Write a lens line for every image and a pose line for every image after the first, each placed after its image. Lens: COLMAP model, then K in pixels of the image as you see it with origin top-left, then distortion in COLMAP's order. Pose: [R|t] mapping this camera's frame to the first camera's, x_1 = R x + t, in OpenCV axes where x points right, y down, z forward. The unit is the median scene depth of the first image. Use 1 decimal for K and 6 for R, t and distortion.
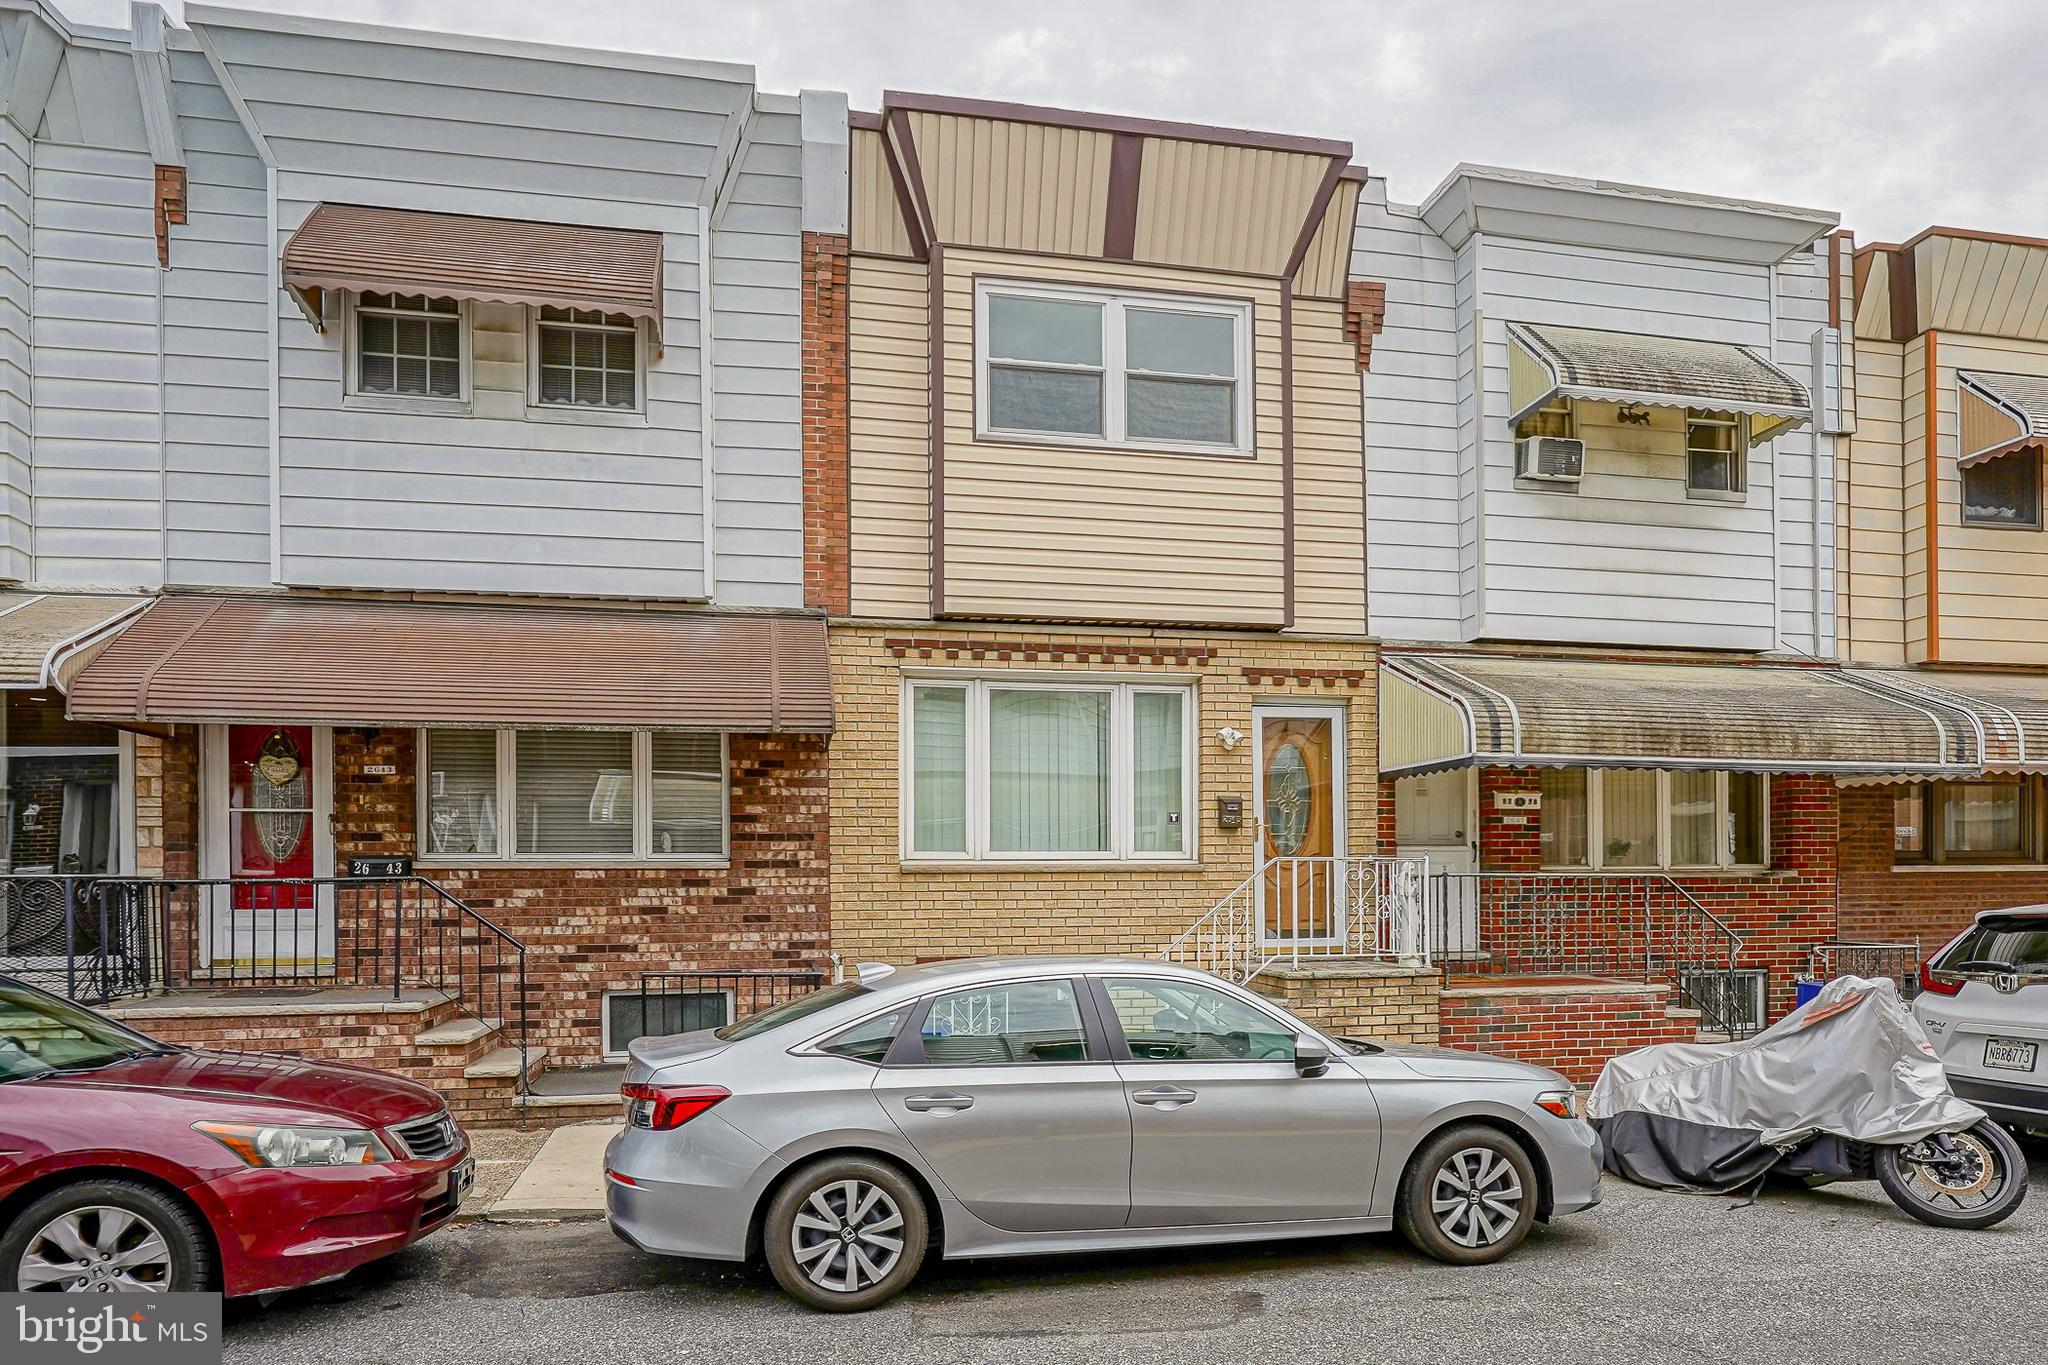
lens RADIAL K [[1186.1, 0, 1023.7], [0, 1186.1, 697.8], [0, 0, 1]] dist [-0.009190, 0.008120]
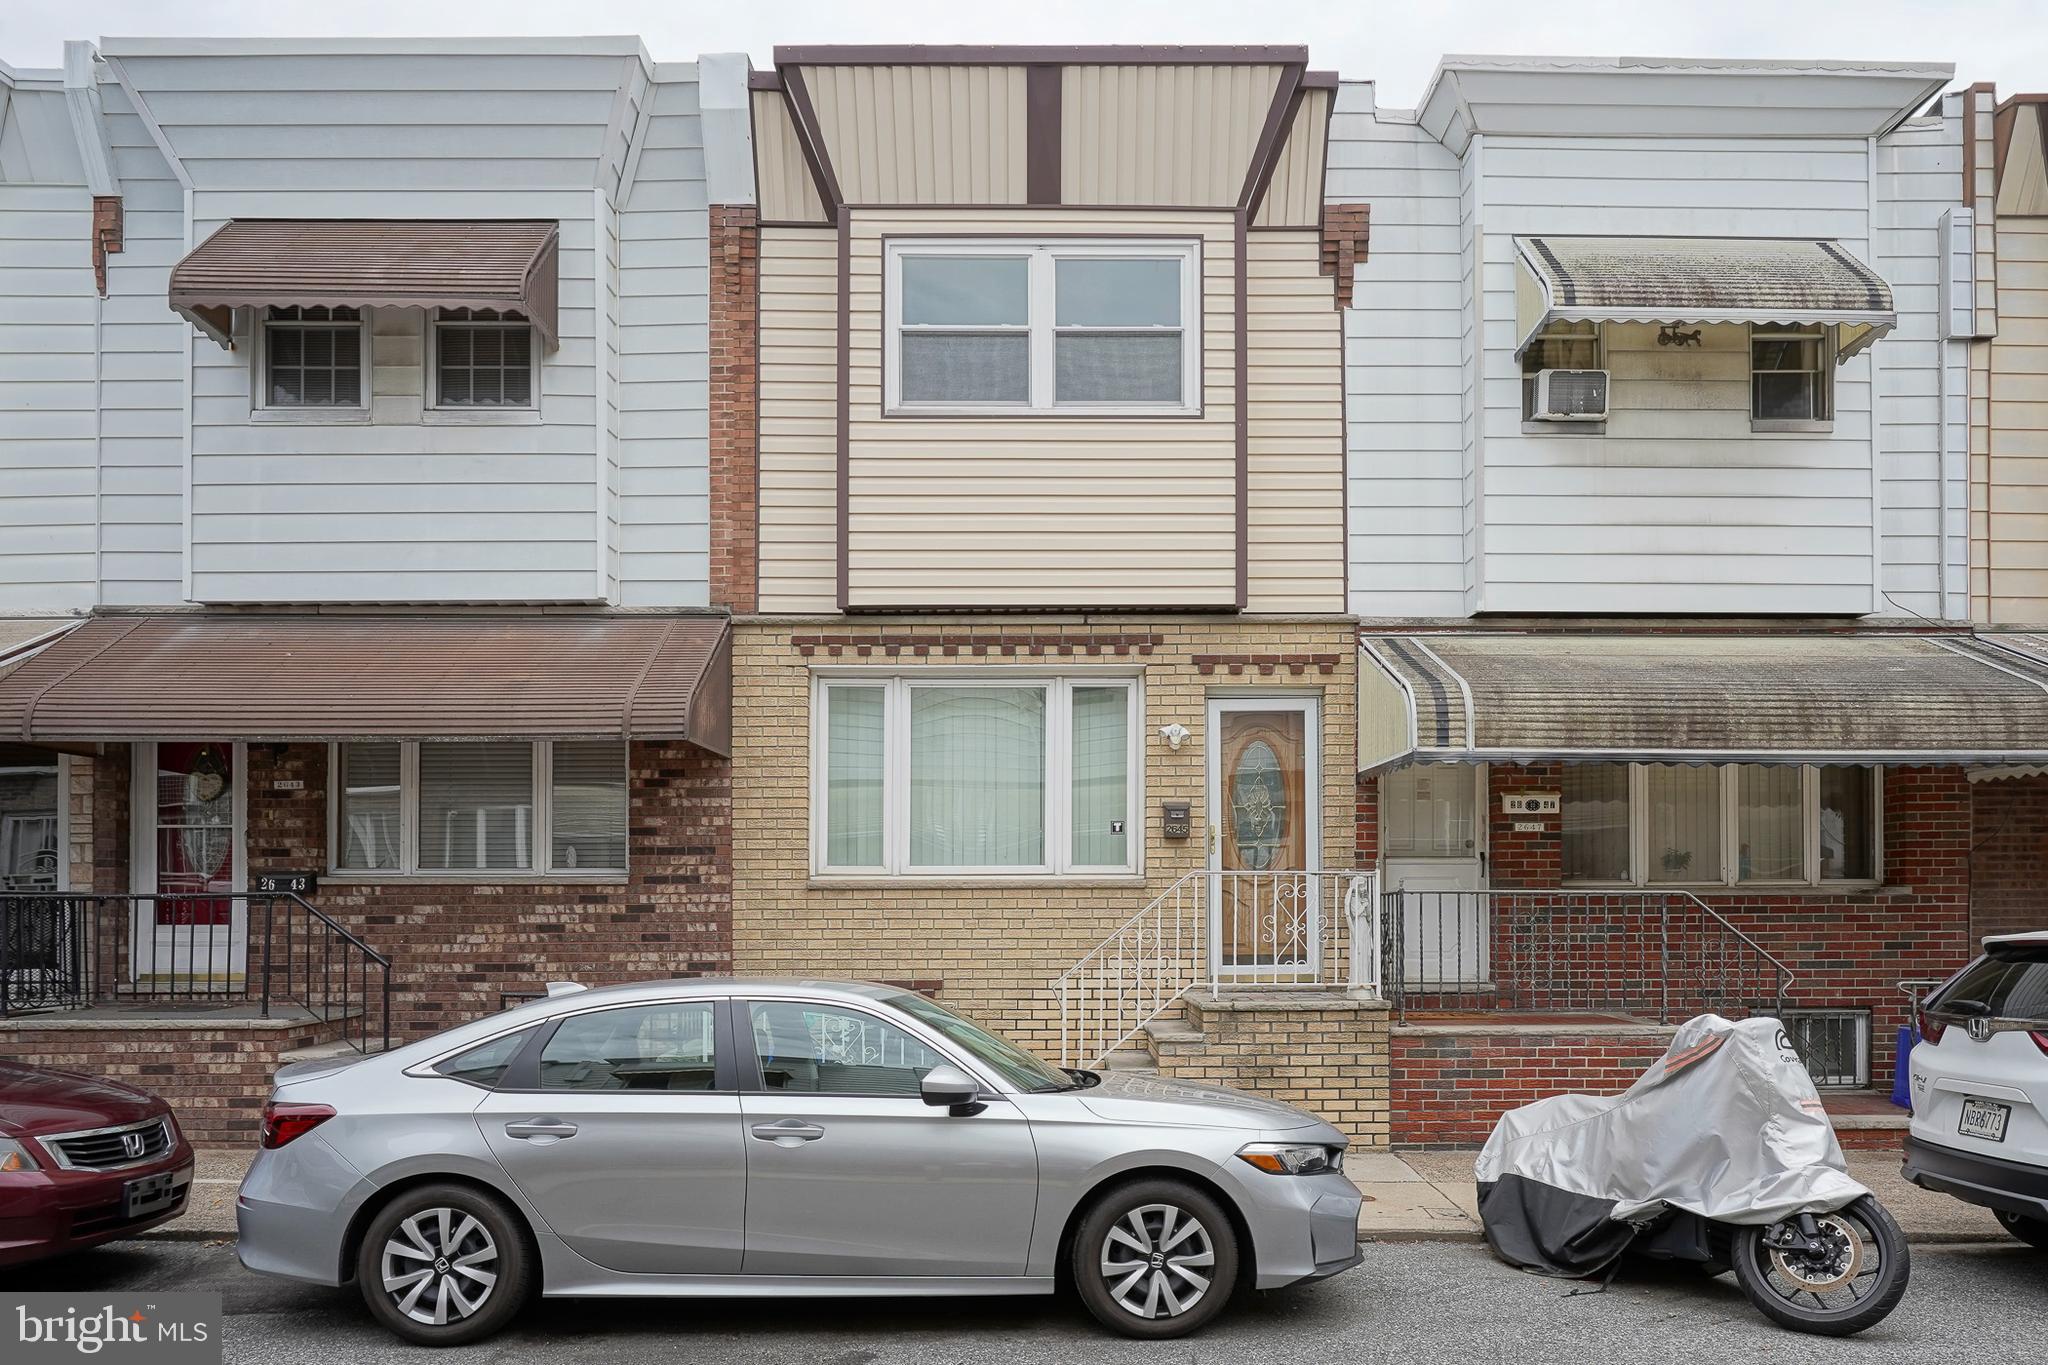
lens RADIAL K [[1323.2, 0, 1021.8], [0, 1323.2, 686.9], [0, 0, 1]] dist [-0.006185, 0.010257]
pose [[0.984373, -0.026055, -0.174159, 0.243119], [0.024820, 0.999649, -0.009263, 0.004054], [0.174339, 0.004795, 0.984674, 0.013795]]
